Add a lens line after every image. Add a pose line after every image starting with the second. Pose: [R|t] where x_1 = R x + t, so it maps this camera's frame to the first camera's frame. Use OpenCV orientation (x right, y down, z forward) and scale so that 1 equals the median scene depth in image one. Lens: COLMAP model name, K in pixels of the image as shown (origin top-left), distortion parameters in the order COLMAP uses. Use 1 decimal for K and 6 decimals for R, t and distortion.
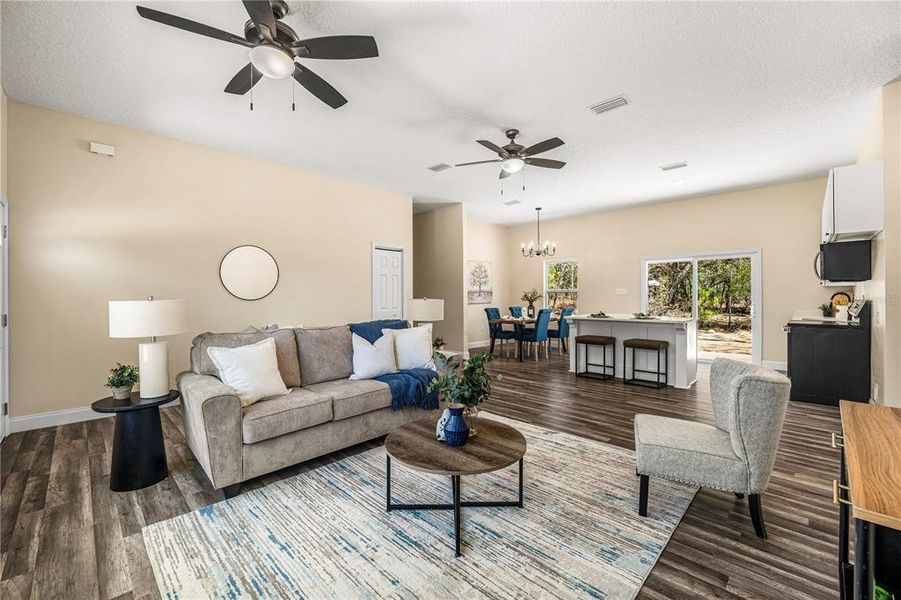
lens RADIAL K [[370.7, 0, 448.7], [0, 370.7, 297.5], [0, 0, 1]] dist [-0.001941, 0.000570]
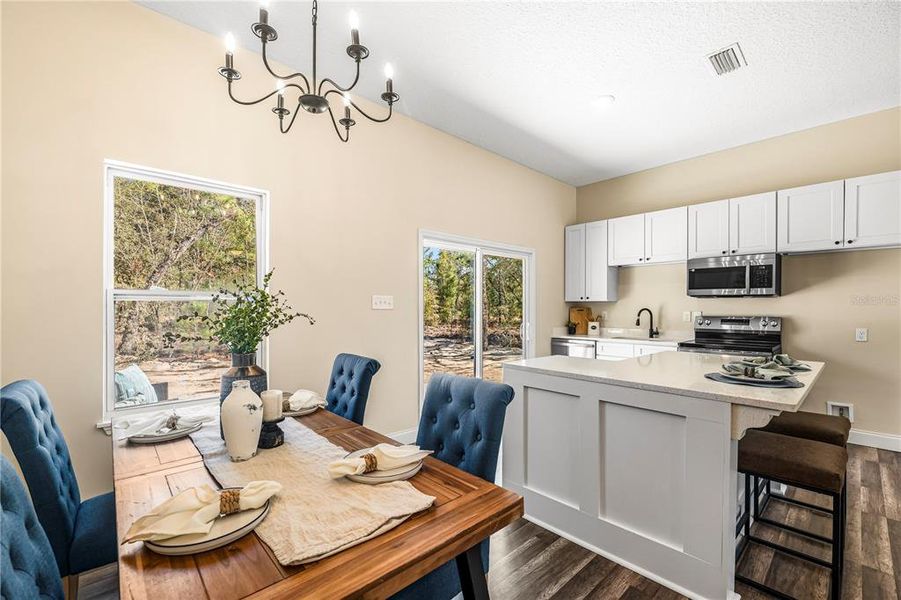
lens RADIAL K [[374.9, 0, 447.1], [0, 374.9, 310.5], [0, 0, 1]] dist [-0.011126, 0.000057]
pose [[0.067356, -0.002449, 0.997726, 0.047776], [0.001362, 0.999996, 0.002363, -0.006686], [-0.997728, 0.001200, 0.067359, 0.897122]]
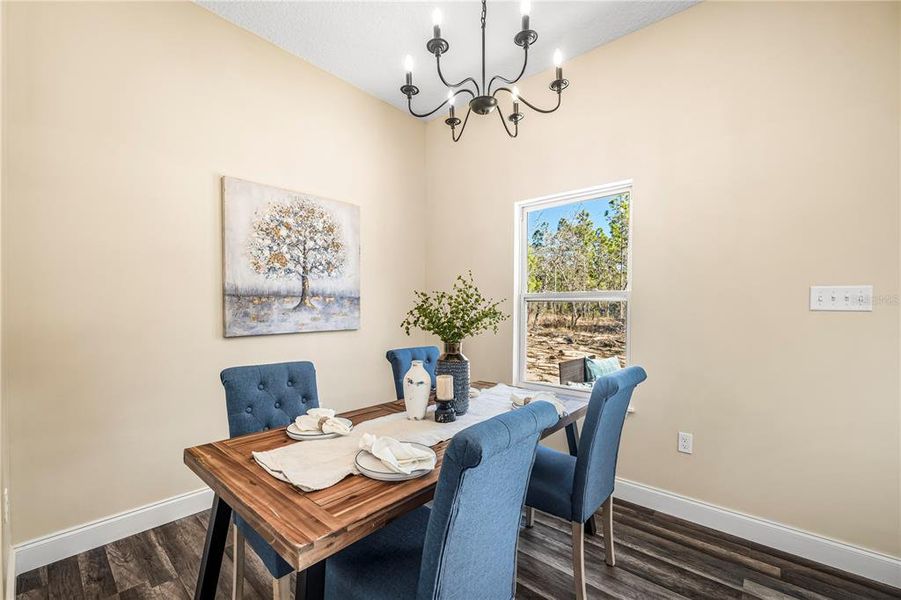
lens RADIAL K [[374.9, 0, 447.1], [0, 374.9, 310.5], [0, 0, 1]] dist [-0.011126, 0.000057]
pose [[0.998683, 0.010196, 0.050289, 0.209911], [-0.010321, 0.999944, 0.002218, -0.005184], [-0.050264, -0.002734, 0.998732, 0.781147]]
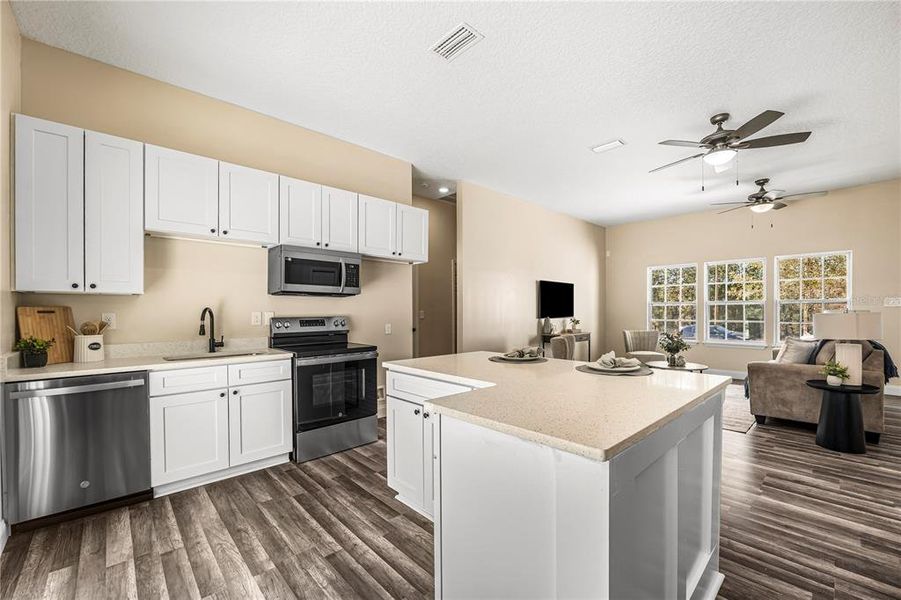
lens RADIAL K [[374.9, 0, 447.1], [0, 374.9, 310.5], [0, 0, 1]] dist [-0.011126, 0.000057]
pose [[-0.998600, 0.007199, 0.052411, 0.395812], [0.007333, 0.999970, 0.002371, -0.004744], [-0.052393, 0.002752, -0.998623, 0.991481]]
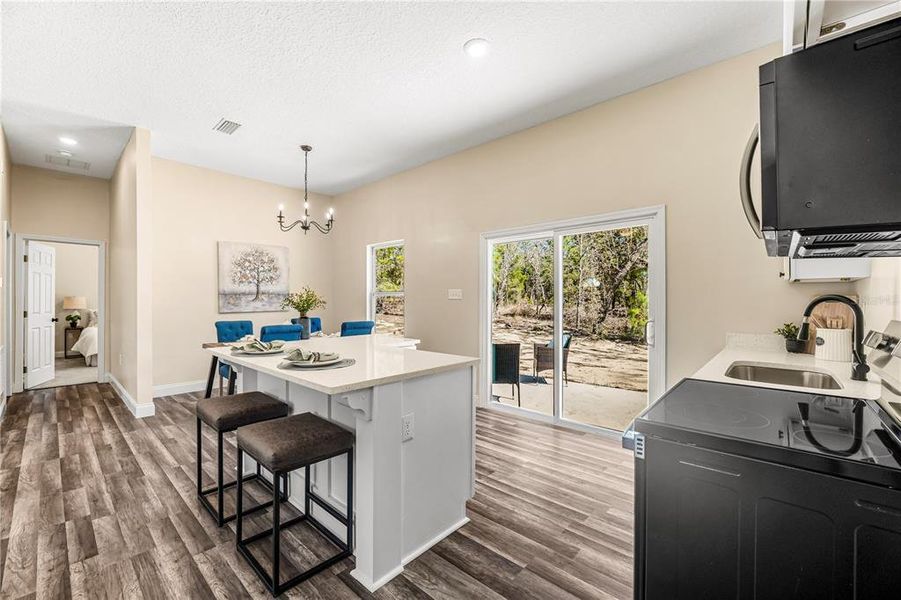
lens RADIAL K [[369.6, 0, 443.0], [0, 369.6, 299.9], [0, 0, 1]] dist [-0.008759, 0.000180]
pose [[0.999604, 0.004469, 0.027786, 0.429415], [-0.004336, 0.999979, -0.004830, -0.003500], [-0.027807, 0.004707, 0.999602, 0.418127]]
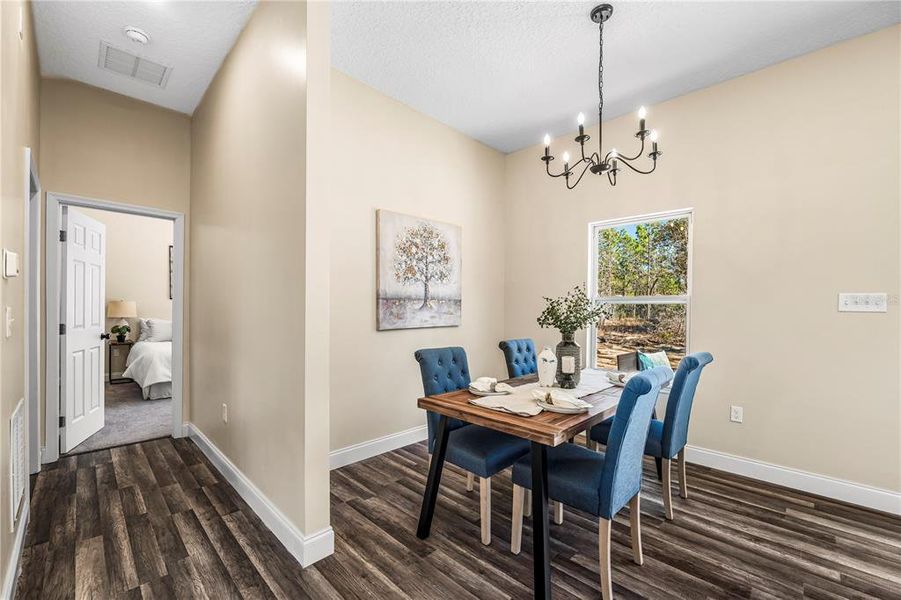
lens RADIAL K [[369.9, 0, 448.4], [0, 369.9, 311.1], [0, 0, 1]] dist [-0.010752, 0.000428]
pose [[0.999910, 0.013116, -0.002879, 0.123503], [-0.013104, 0.999906, 0.004033, -0.004352], [0.002932, -0.003995, 0.999988, 0.694941]]
